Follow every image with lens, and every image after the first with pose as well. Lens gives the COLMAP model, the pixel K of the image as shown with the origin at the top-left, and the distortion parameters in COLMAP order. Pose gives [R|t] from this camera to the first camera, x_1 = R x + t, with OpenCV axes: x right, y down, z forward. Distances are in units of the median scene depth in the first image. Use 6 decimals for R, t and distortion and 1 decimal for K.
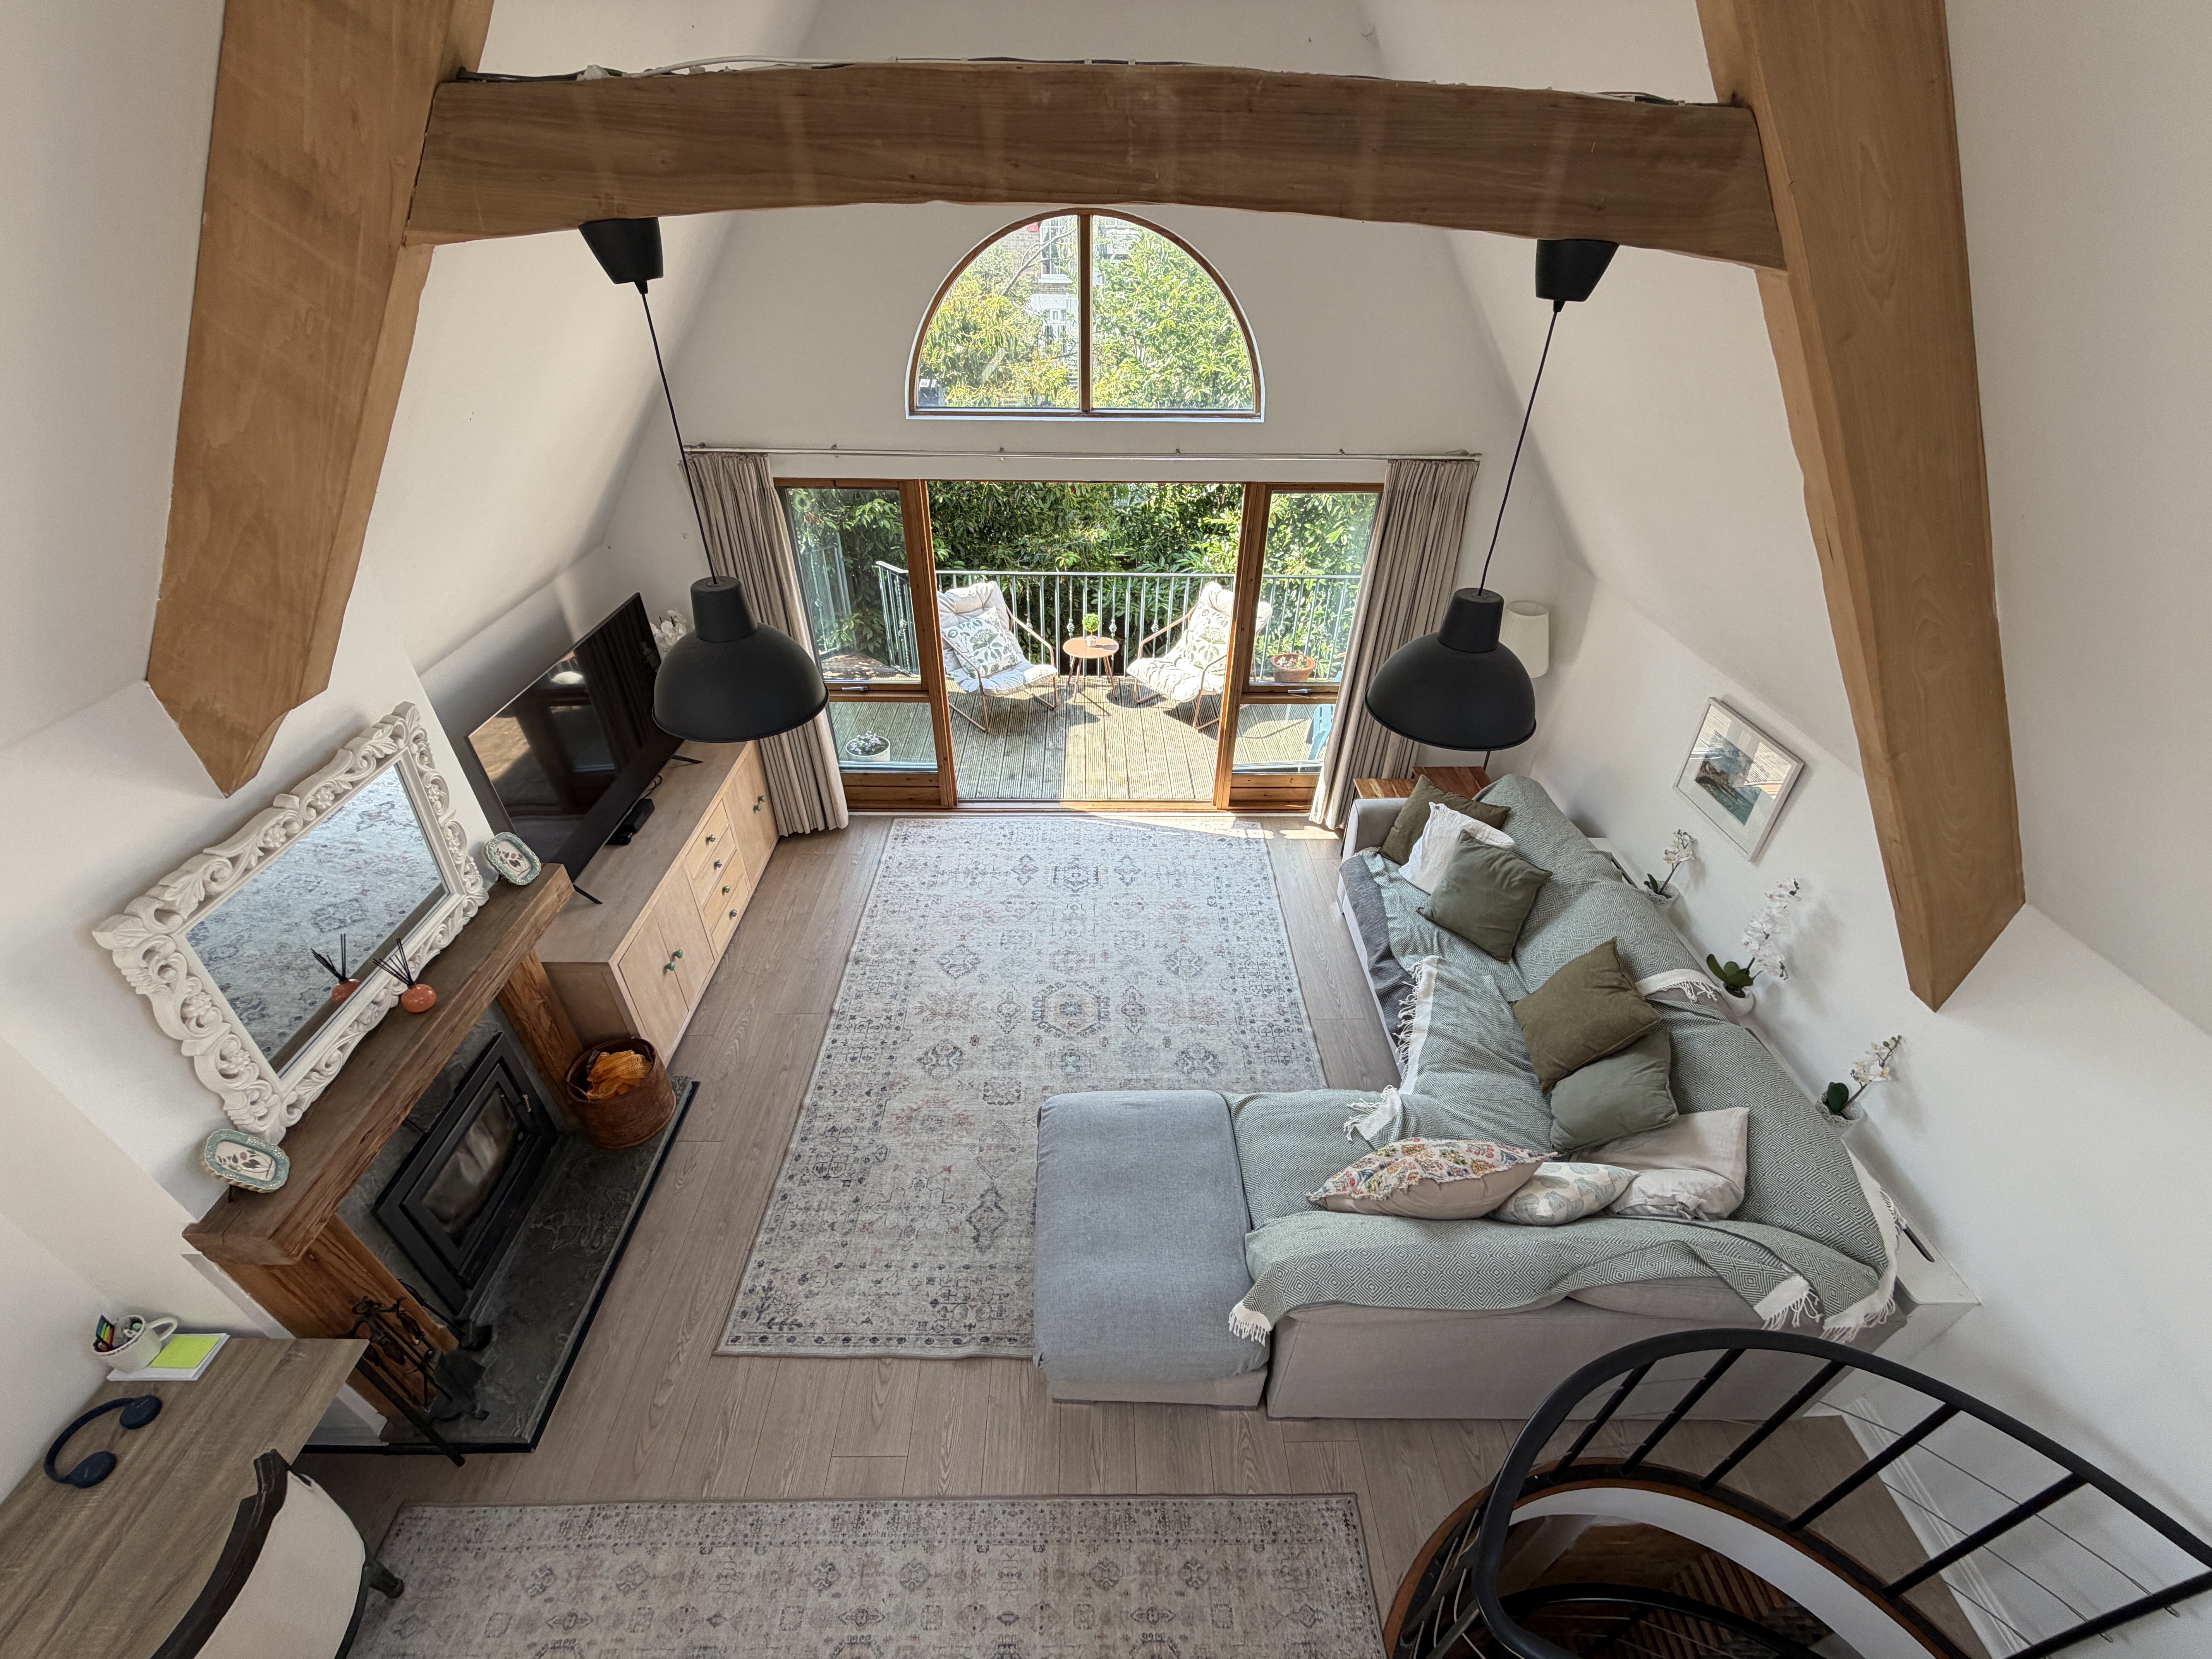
lens RADIAL K [[879.4, 0, 1102.3], [0, 879.4, 834.7], [0, 0, 1]] dist [-0.000807, -0.000455]
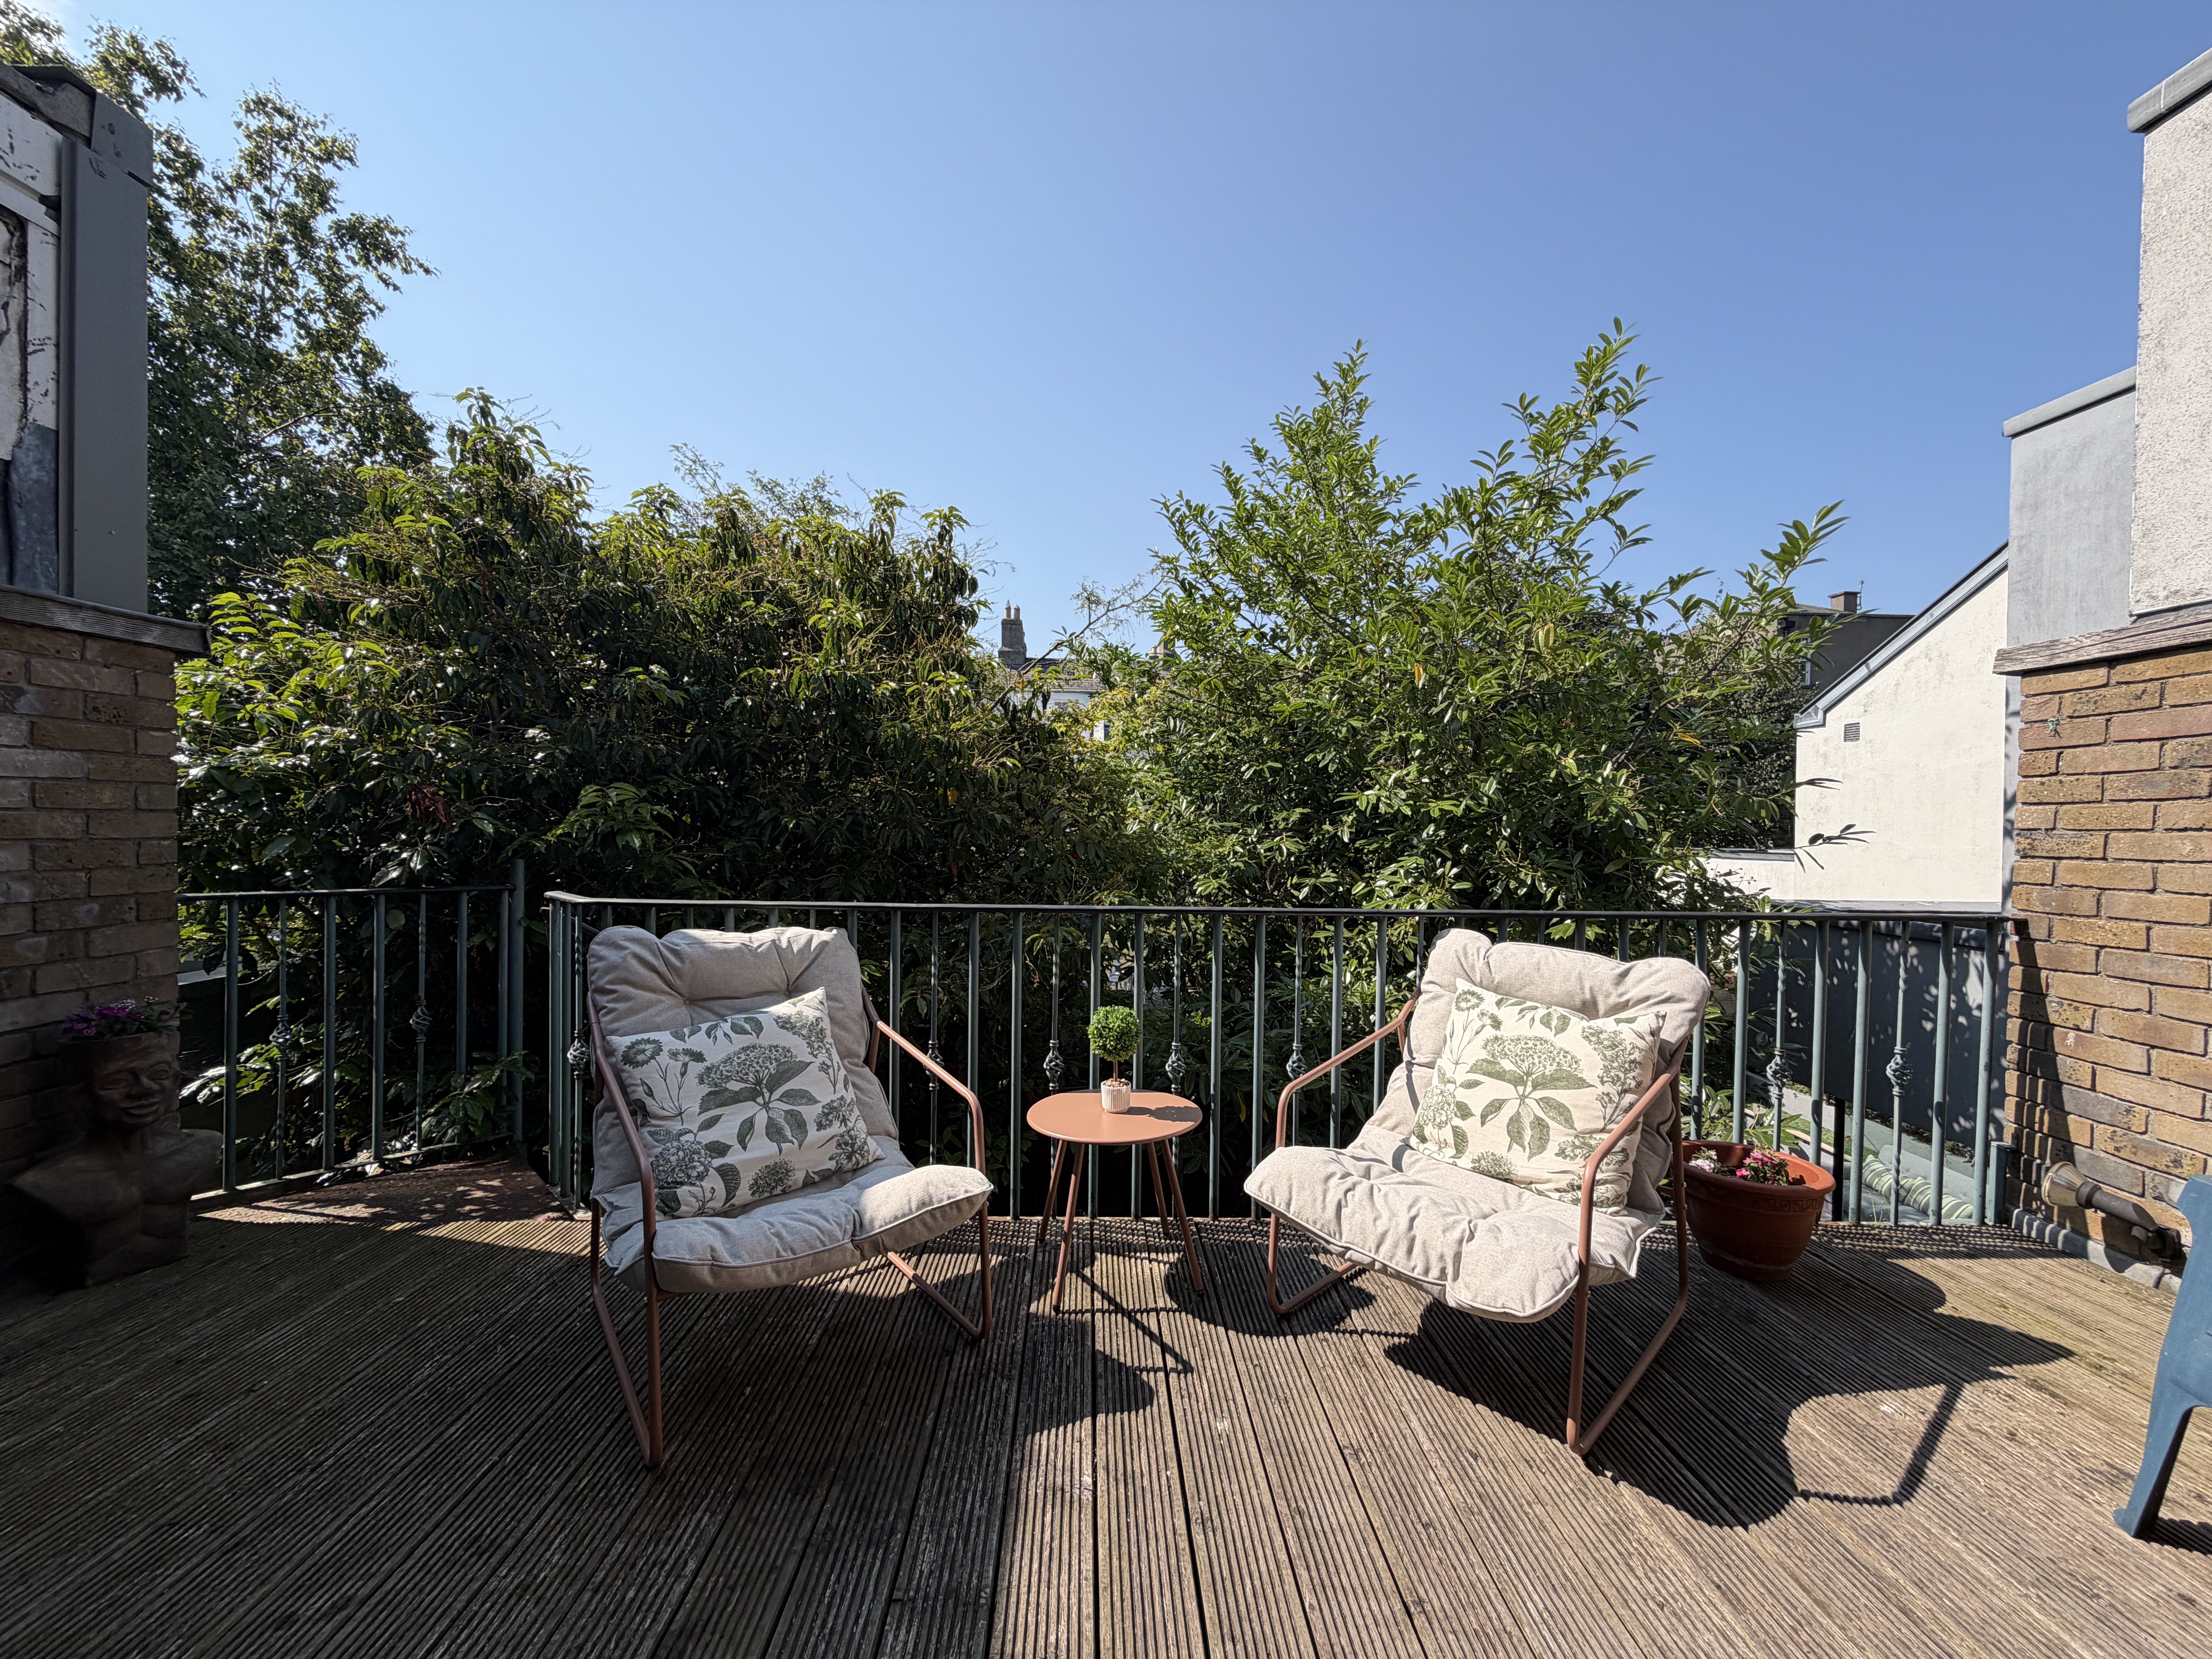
lens RADIAL K [[896.9, 0, 1097.4], [0, 896.9, 826.1], [0, 0, 1]] dist [-0.002214, -0.000155]
pose [[0.999990, -0.003301, -0.002942, -0.026902], [0.000980, 0.814193, -0.580593, -0.169562], [0.004312, 0.580585, 0.814189, 1.035221]]
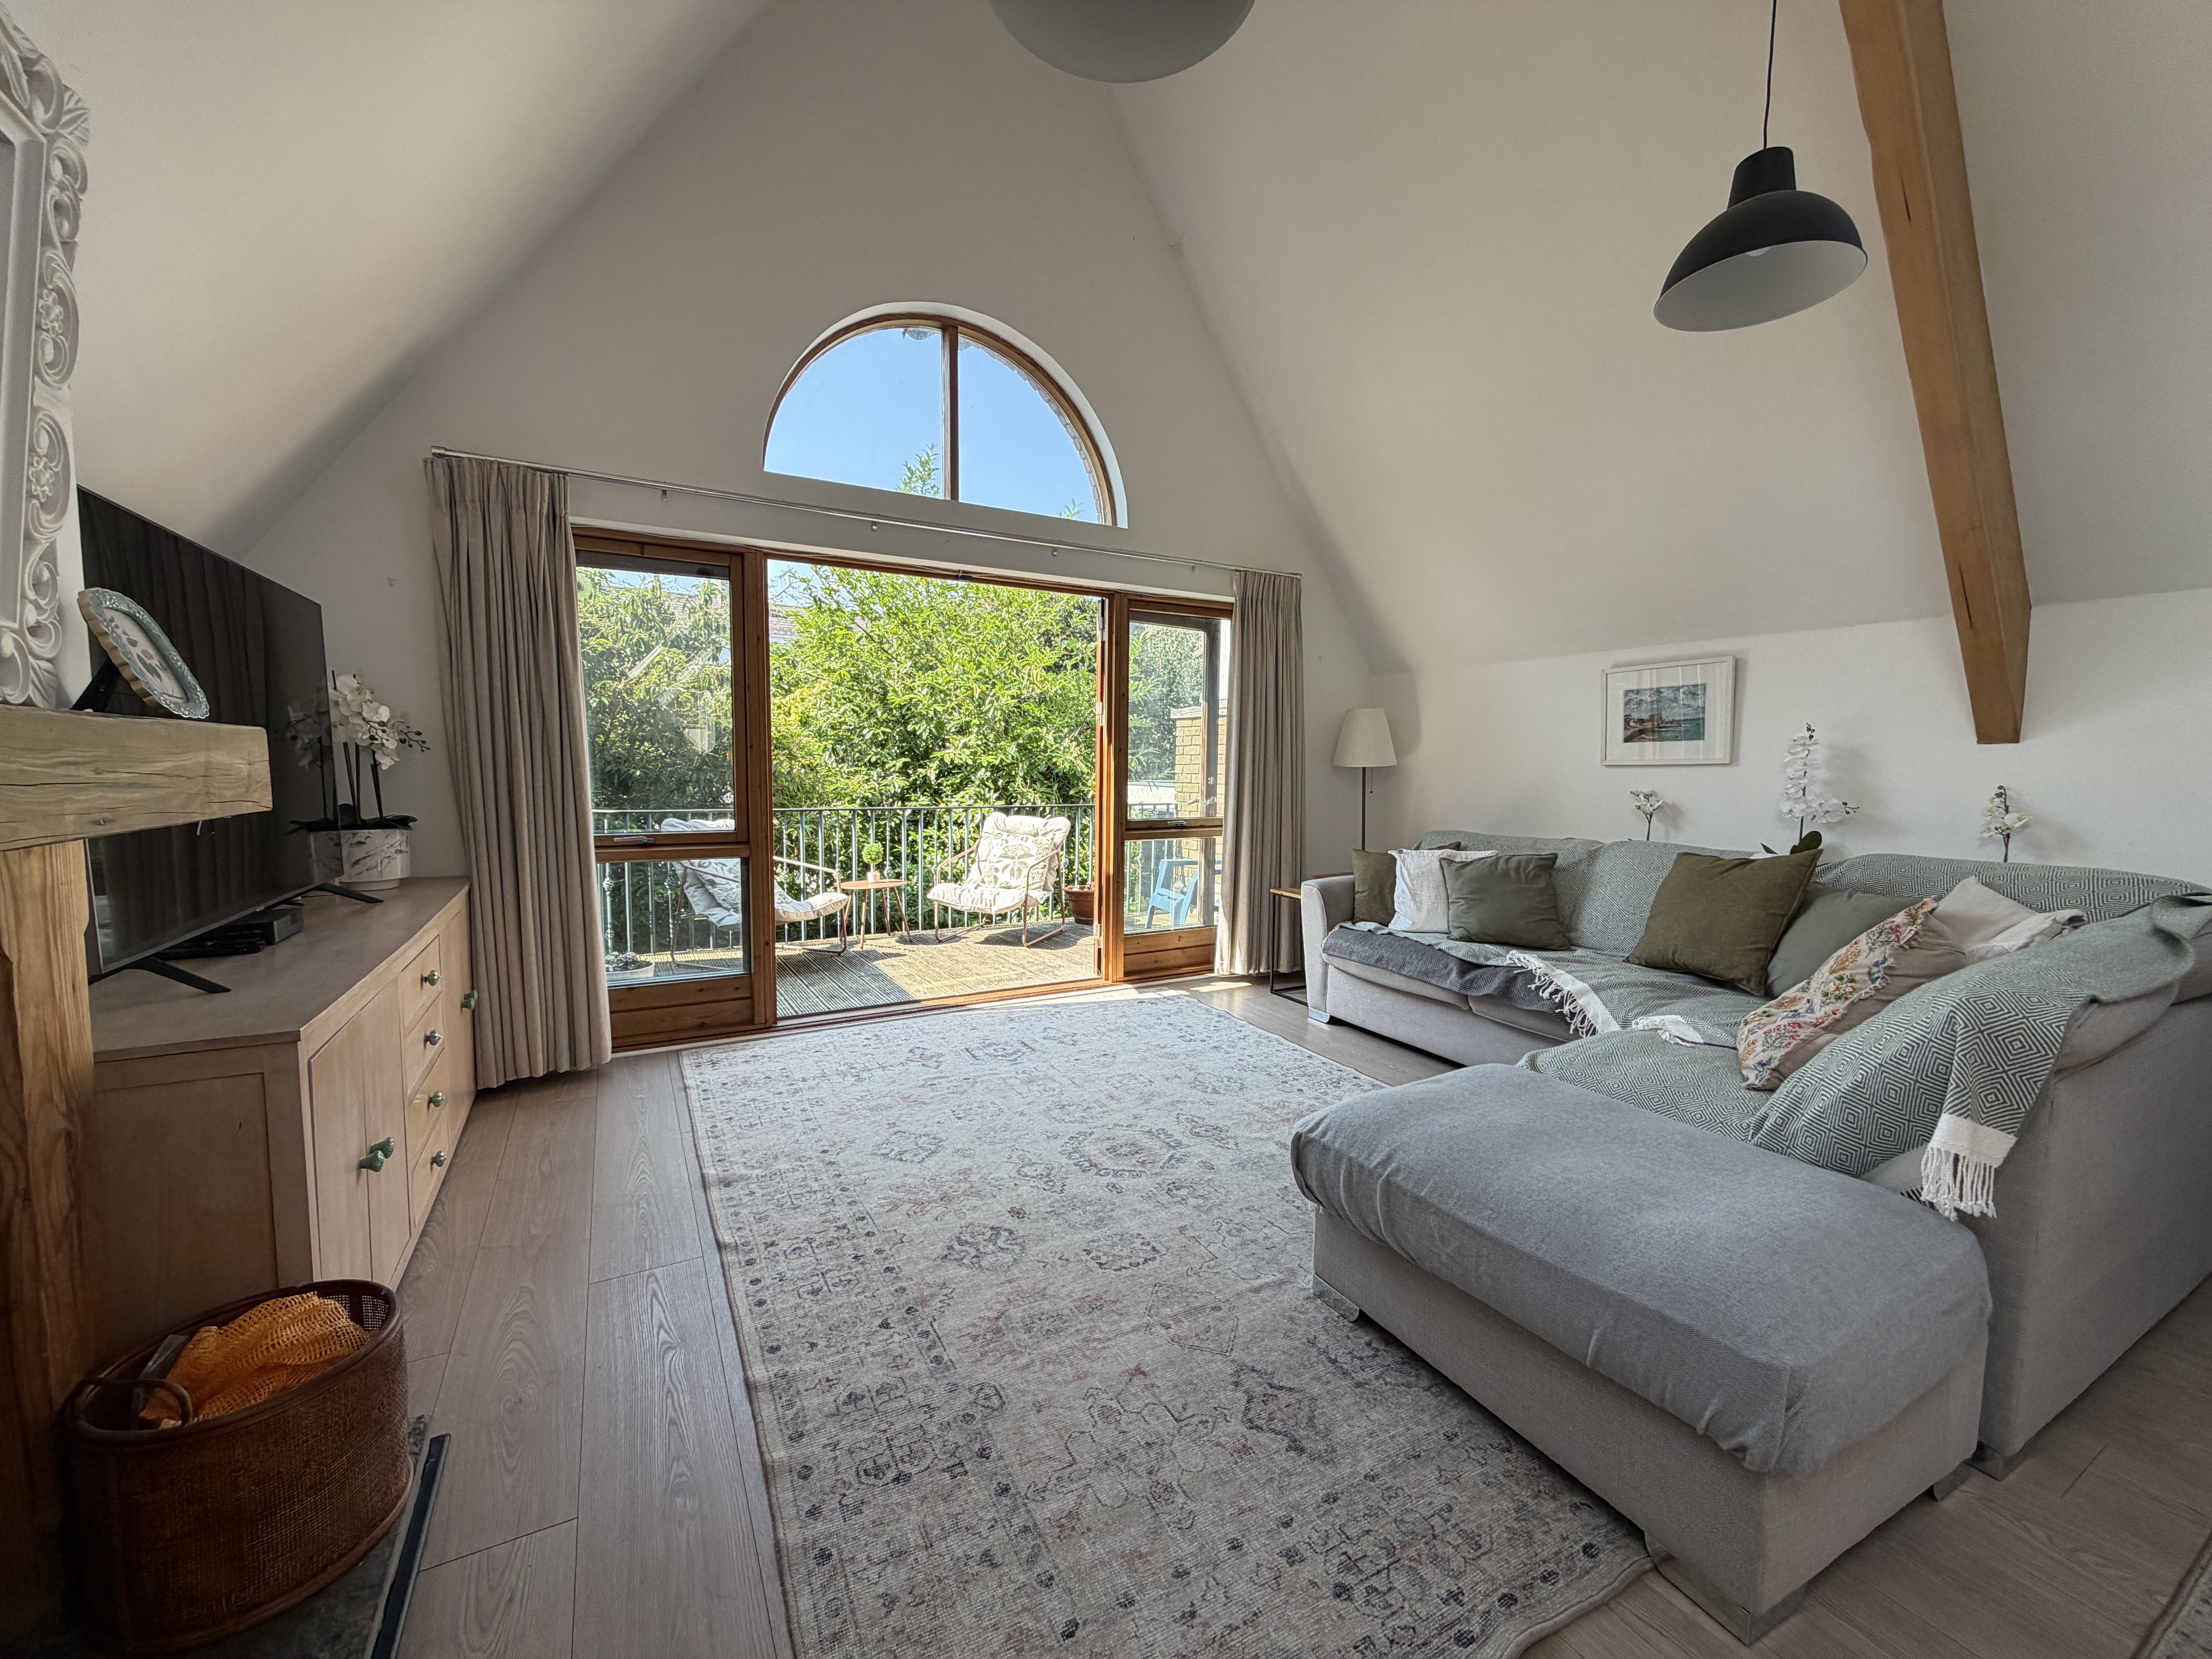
lens RADIAL K [[879.4, 0, 1102.3], [0, 879.4, 834.7], [0, 0, 1]] dist [-0.000807, -0.000455]
pose [[0.880686, -0.043586, 0.471690, -0.326195], [0.278754, 0.852781, -0.441657, 0.269203], [-0.382998, 0.520447, 0.763182, 0.387964]]
